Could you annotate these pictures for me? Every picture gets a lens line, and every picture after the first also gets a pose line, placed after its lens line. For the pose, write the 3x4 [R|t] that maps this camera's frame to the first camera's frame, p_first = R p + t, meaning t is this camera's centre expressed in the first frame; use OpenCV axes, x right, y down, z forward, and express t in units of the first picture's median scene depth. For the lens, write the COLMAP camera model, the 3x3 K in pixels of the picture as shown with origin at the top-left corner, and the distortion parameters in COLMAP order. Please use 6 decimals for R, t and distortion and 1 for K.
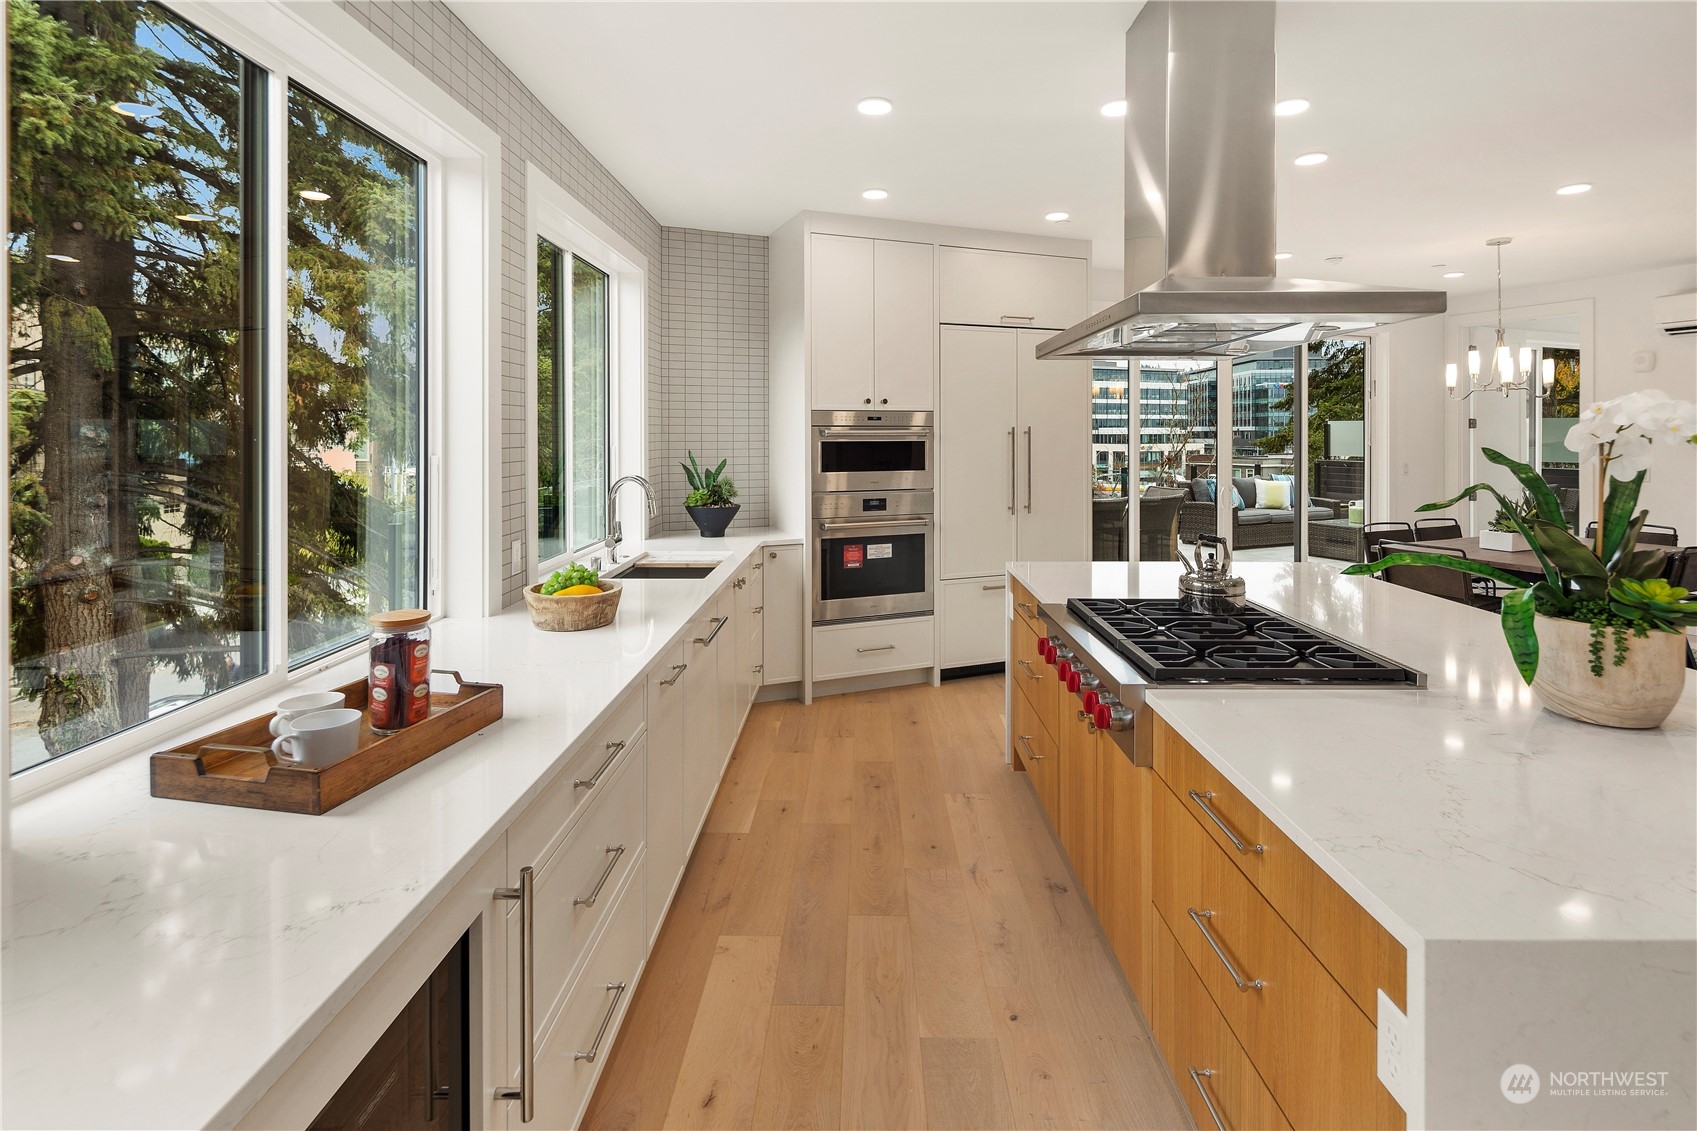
lens RADIAL K [[830.1, 0, 853.8], [0, 830.1, 436.7], [0, 0, 1]] dist [0.004690, -0.000632]
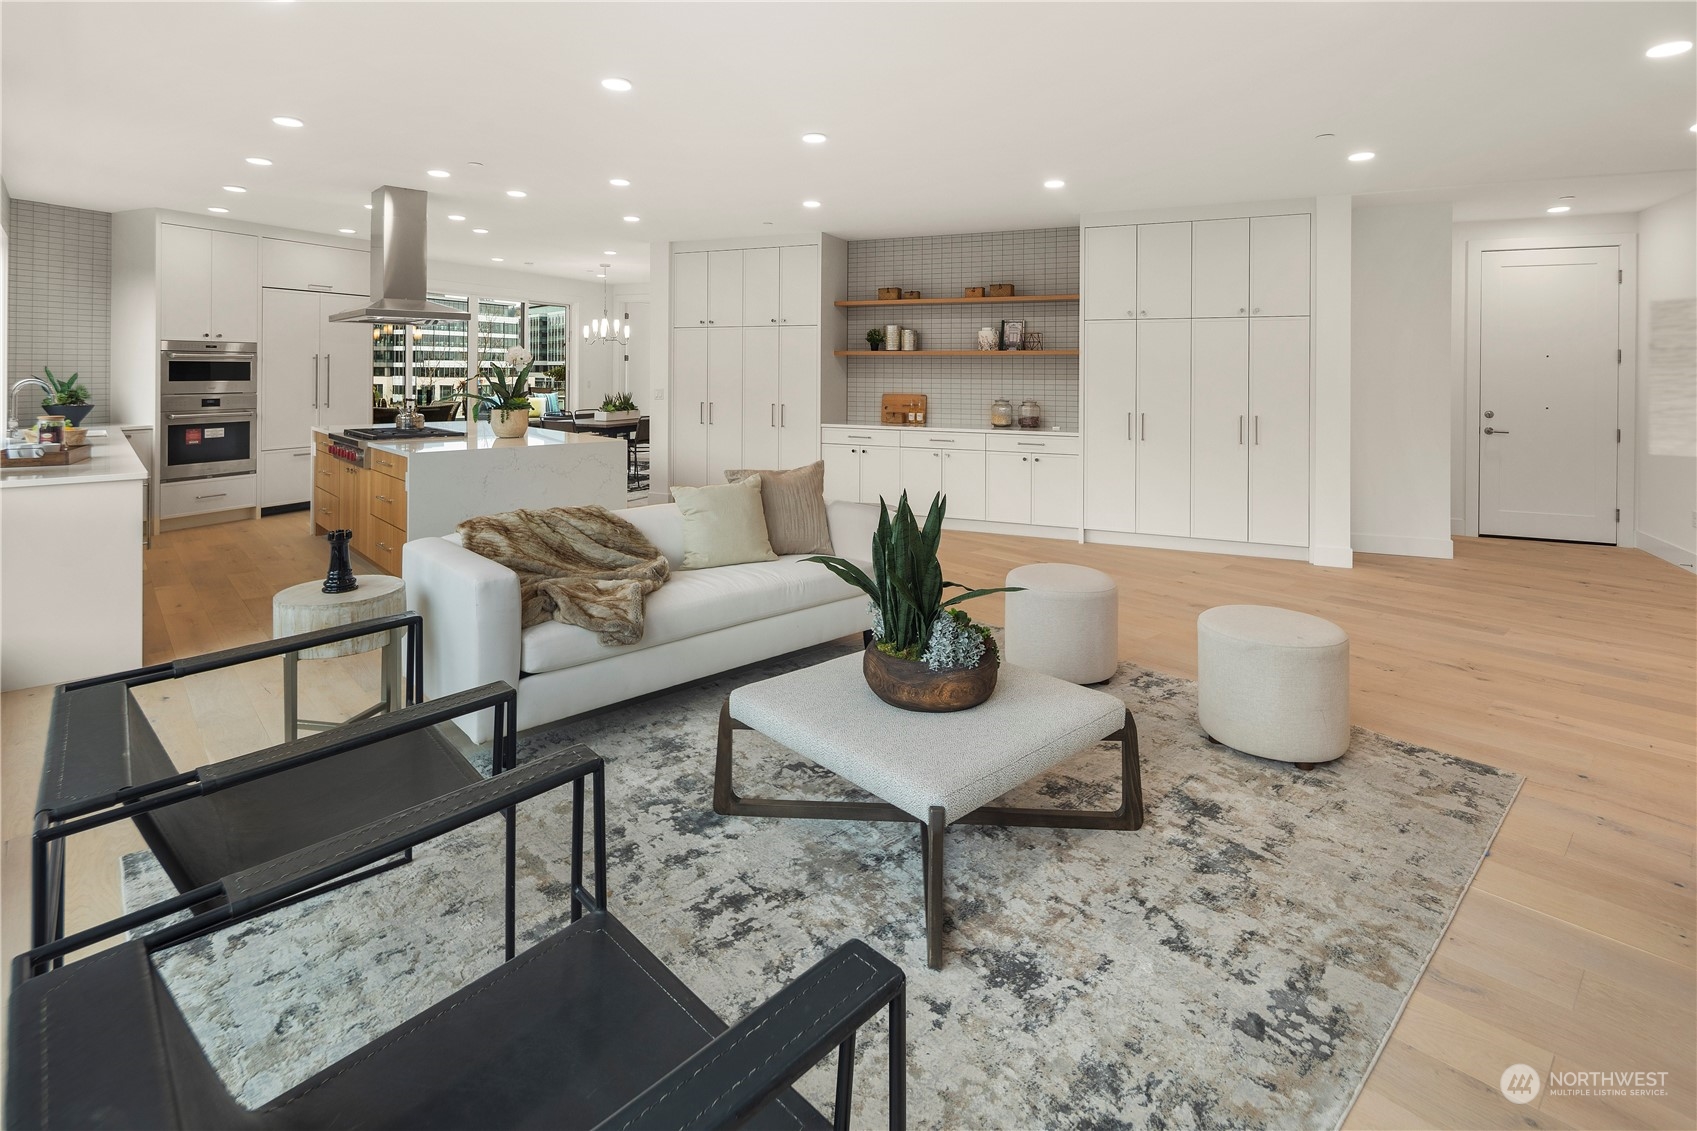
lens RADIAL K [[821.1, 0, 850.5], [0, 821.1, 369.9], [0, 0, 1]] dist [-0.000660, -0.000619]
pose [[0.721699, 0.006326, 0.692178, -0.178107], [-0.005982, 0.999978, -0.002901, 0.019098], [-0.692181, -0.002047, 0.721721, -0.947529]]
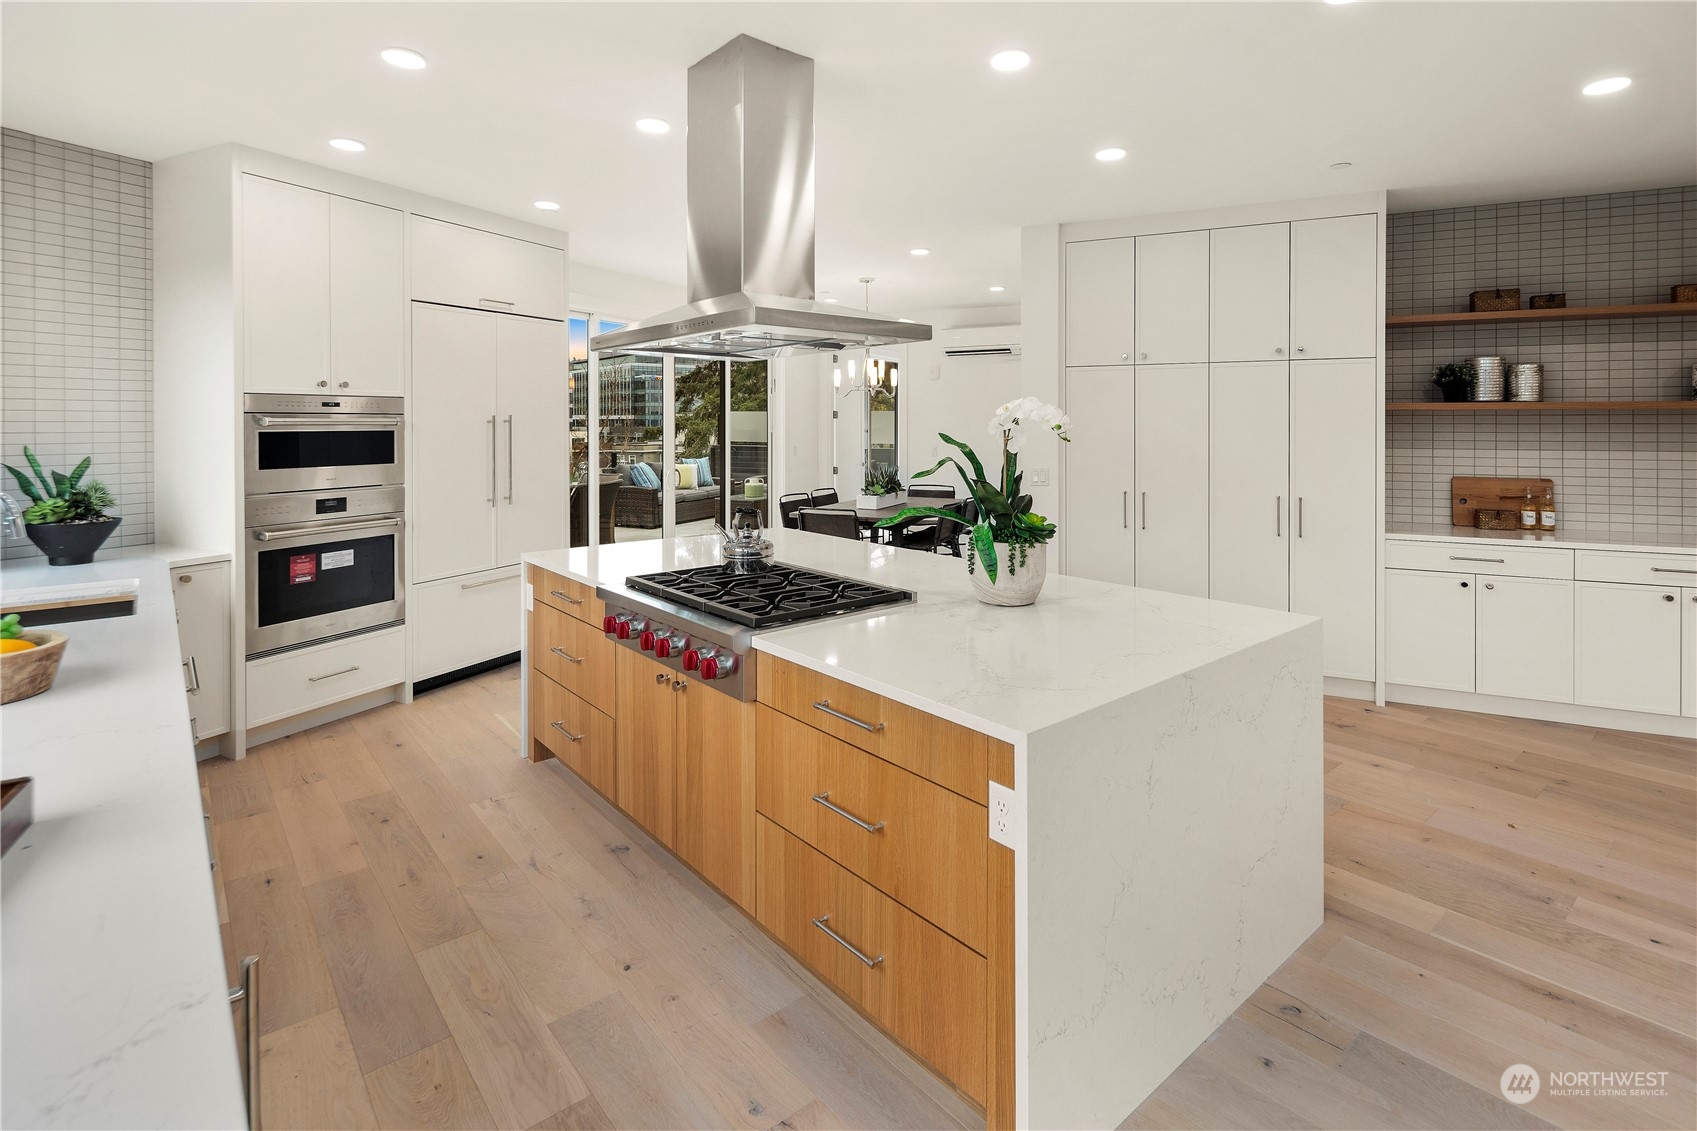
lens RADIAL K [[827.0, 0, 865.9], [0, 827.0, 427.6], [0, 0, 1]] dist [0.001878, -0.000739]
pose [[0.749361, -0.003136, 0.662154, -0.130086], [0.000982, 0.999993, 0.003625, -0.000716], [-0.662161, -0.002067, 0.749359, -0.001115]]
